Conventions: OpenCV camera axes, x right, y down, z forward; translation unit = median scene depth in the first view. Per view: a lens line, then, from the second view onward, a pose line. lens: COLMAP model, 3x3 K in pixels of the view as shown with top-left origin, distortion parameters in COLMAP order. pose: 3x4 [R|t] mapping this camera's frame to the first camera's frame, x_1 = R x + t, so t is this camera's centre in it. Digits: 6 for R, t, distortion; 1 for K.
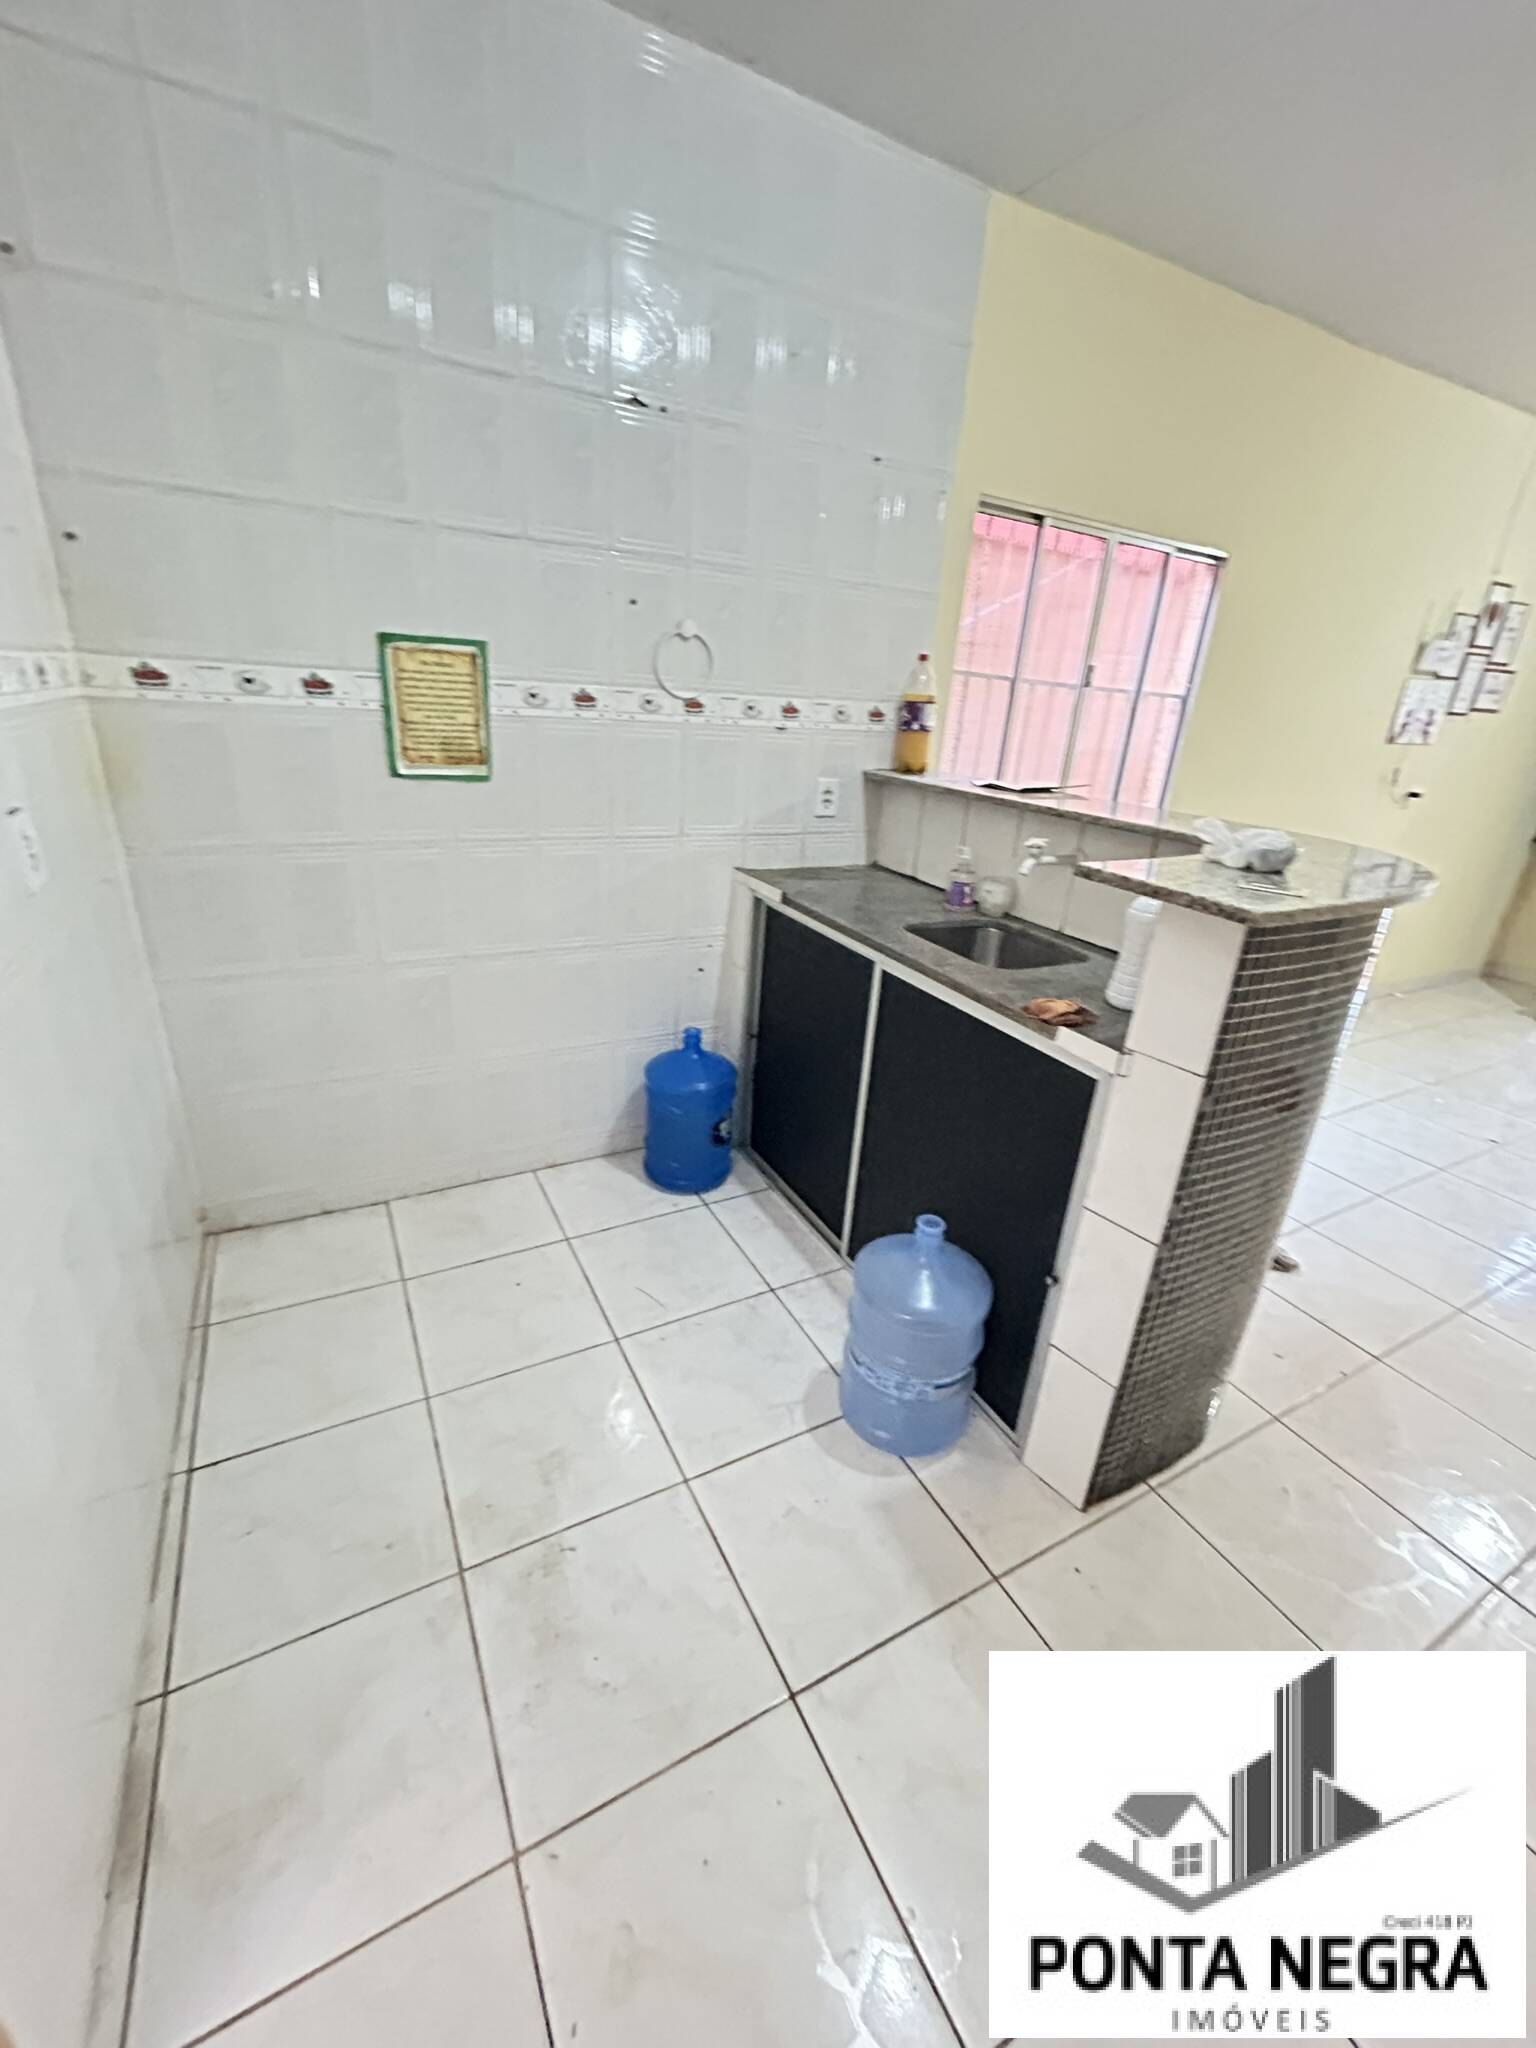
lens RADIAL K [[831.8, 0, 766.4], [0, 831.8, 1023.9], [0, 0, 1]] dist [-0.002201, 0.001808]
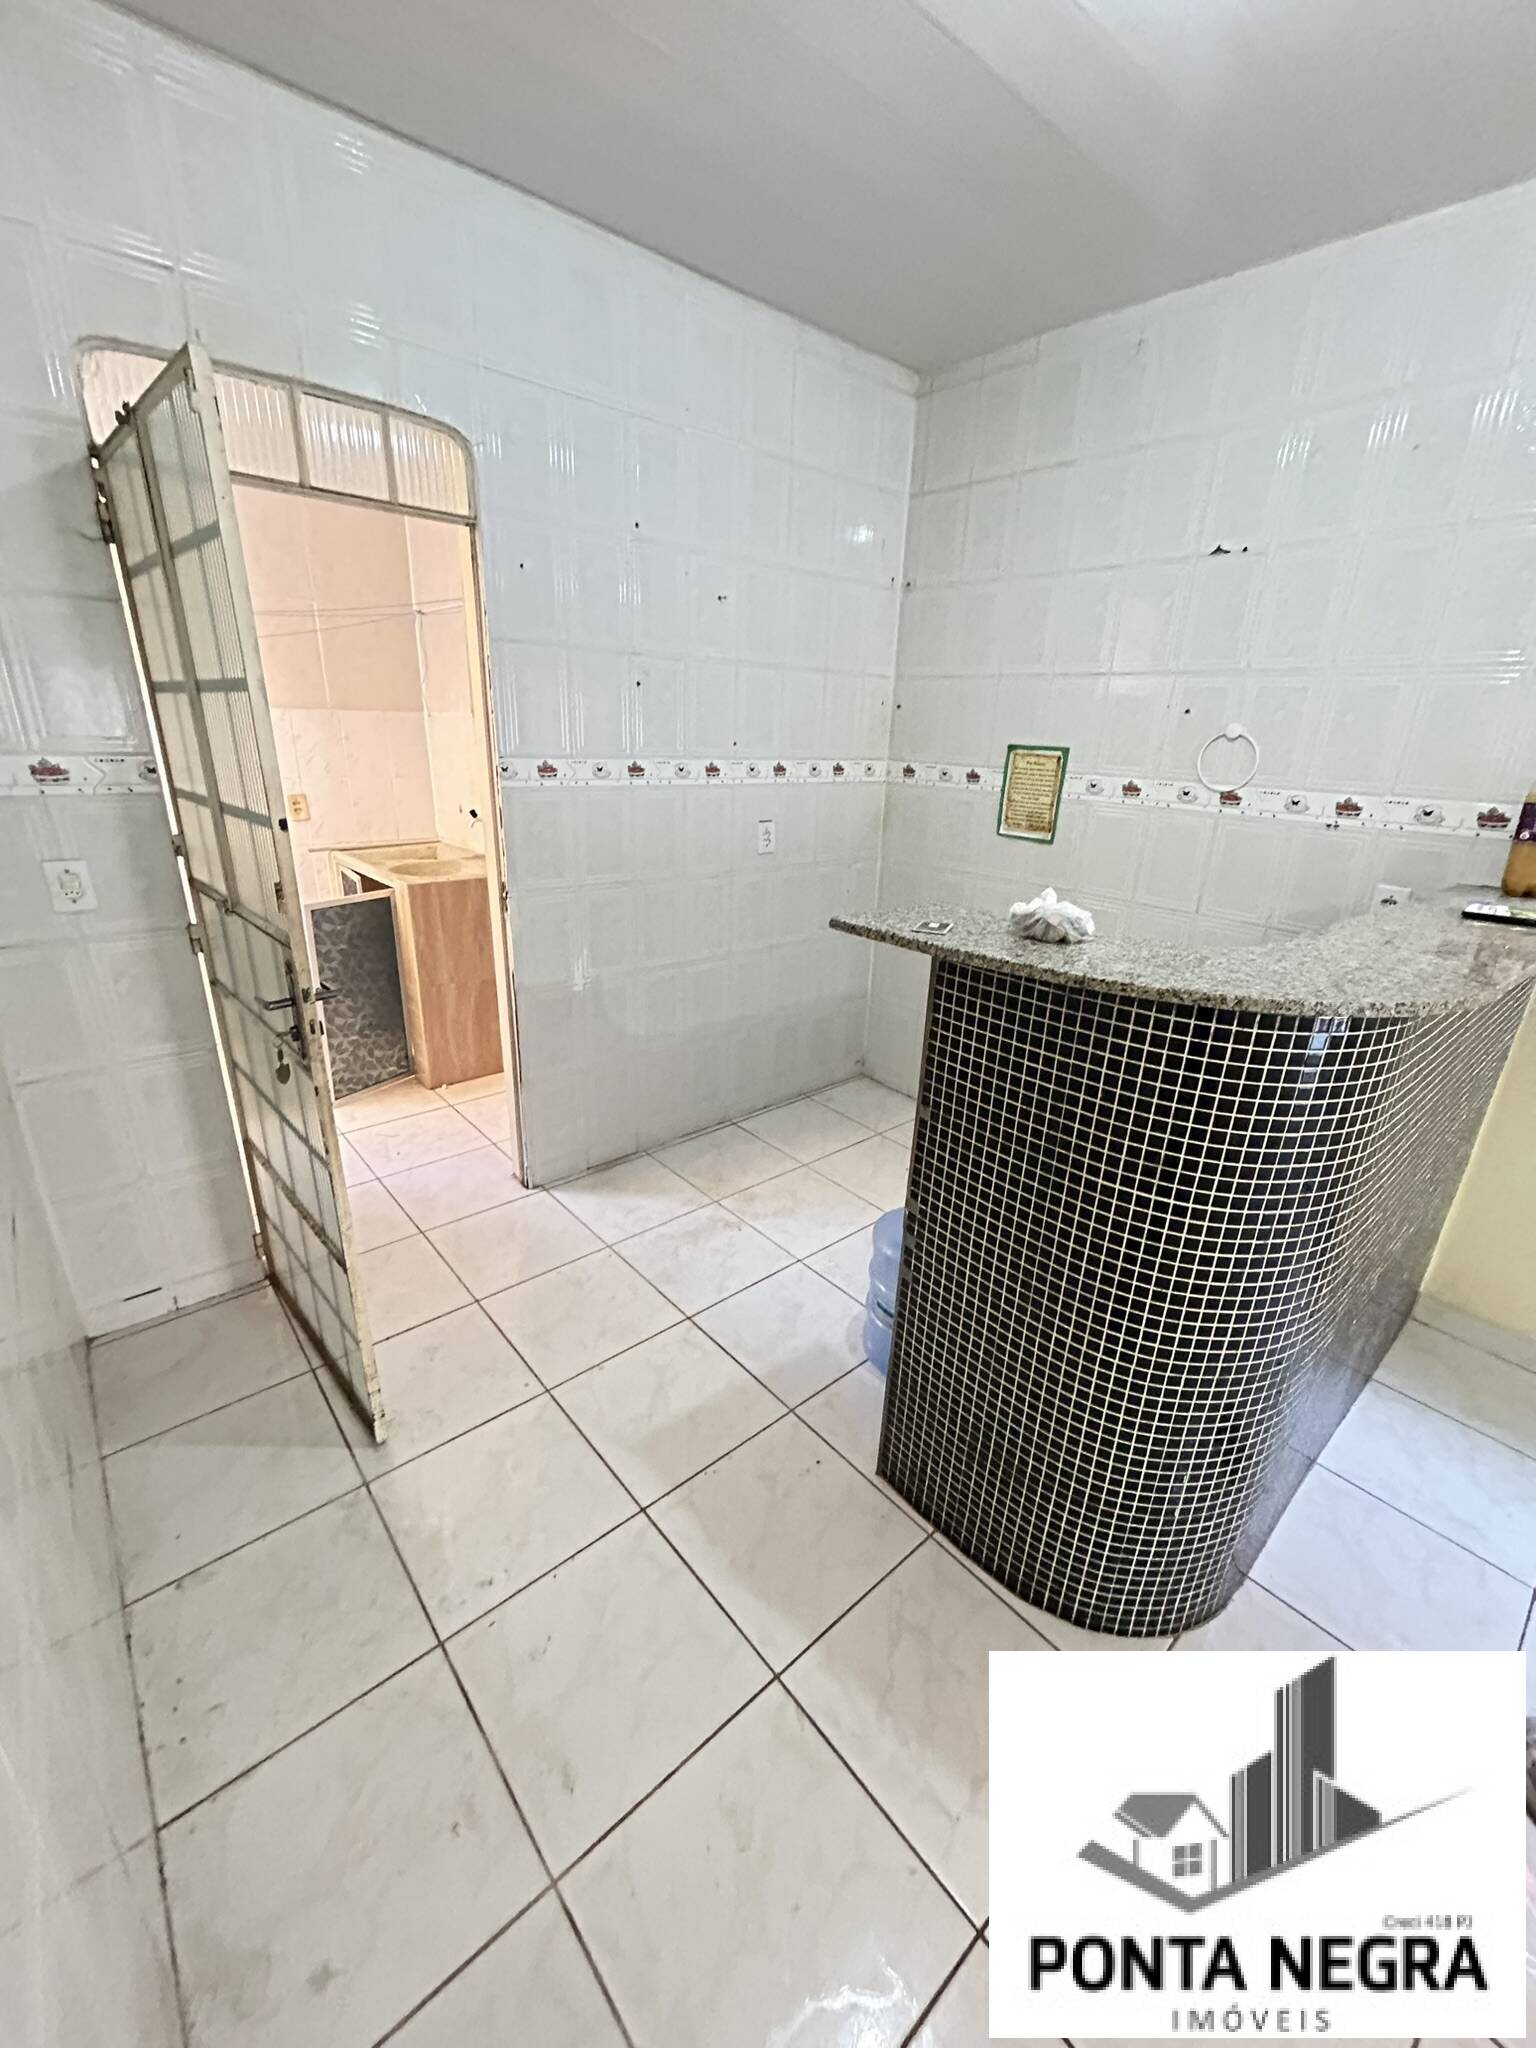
lens RADIAL K [[829.6, 0, 768.5], [0, 829.6, 1023.9], [0, 0, 1]] dist [-0.000267, -0.000020]
pose [[0.225036, 0.278836, -0.933600, 1.000601], [-0.384683, 0.905763, 0.177797, -0.091607], [0.895197, 0.319130, 0.311093, 0.259620]]
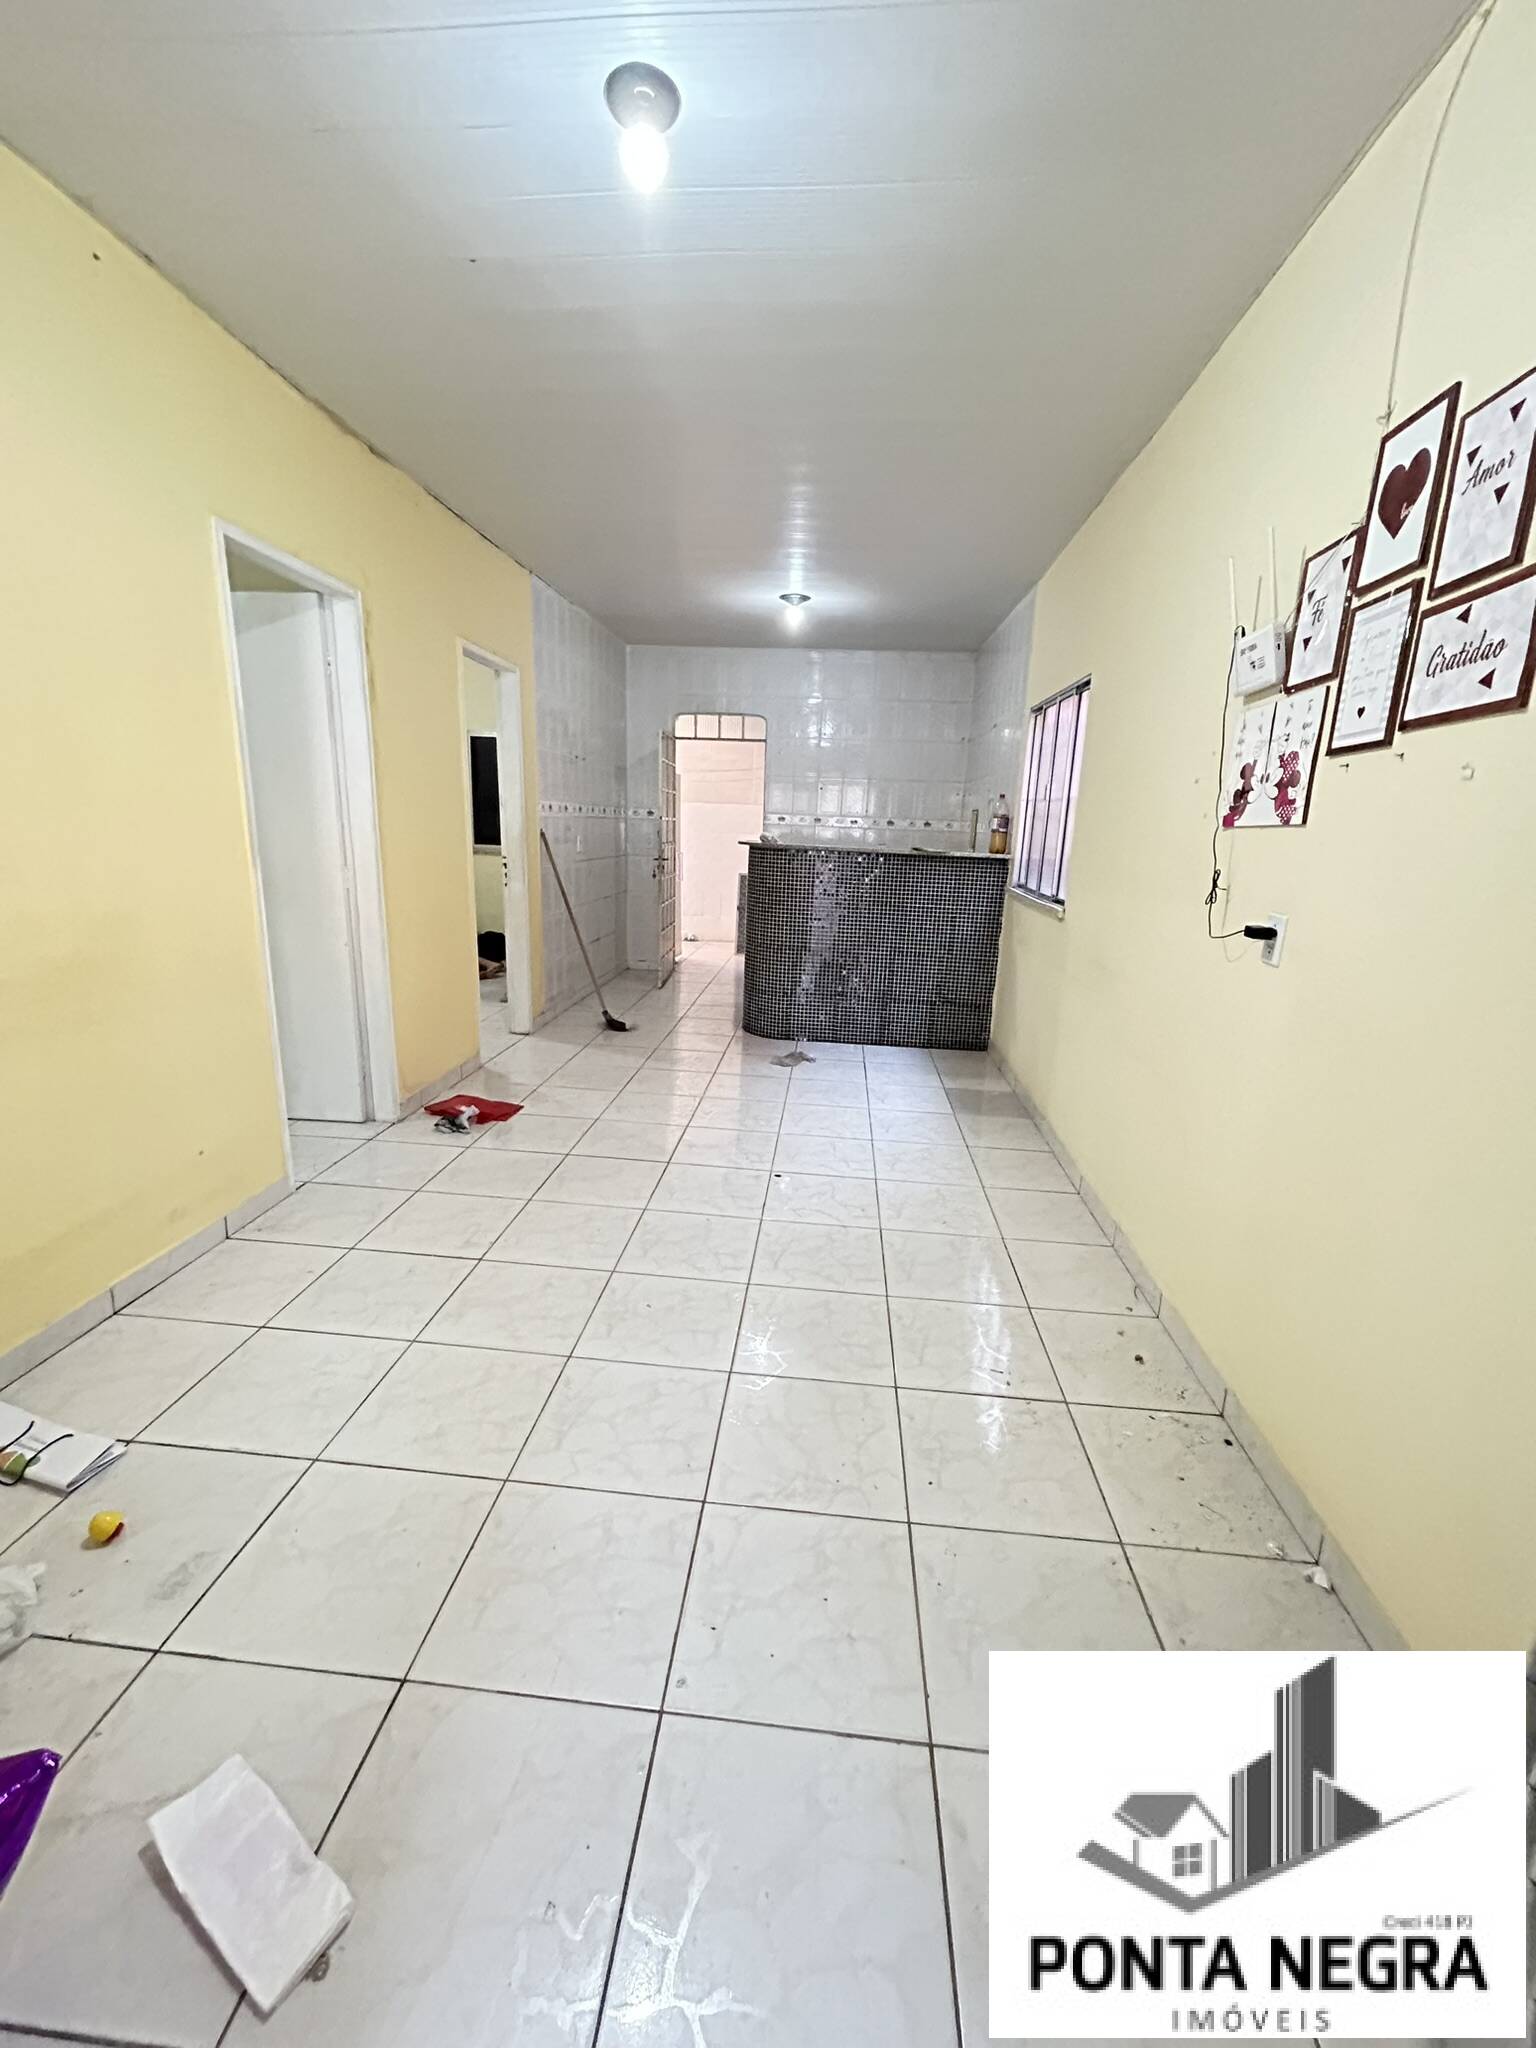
lens RADIAL K [[829.6, 0, 768.5], [0, 829.6, 1023.9], [0, 0, 1]] dist [-0.000267, -0.000020]
pose [[-0.544469, 0.117003, -0.830580, 2.739101], [-0.378950, 0.849091, 0.368023, -0.623081], [0.748298, 0.515126, -0.417966, 2.117090]]
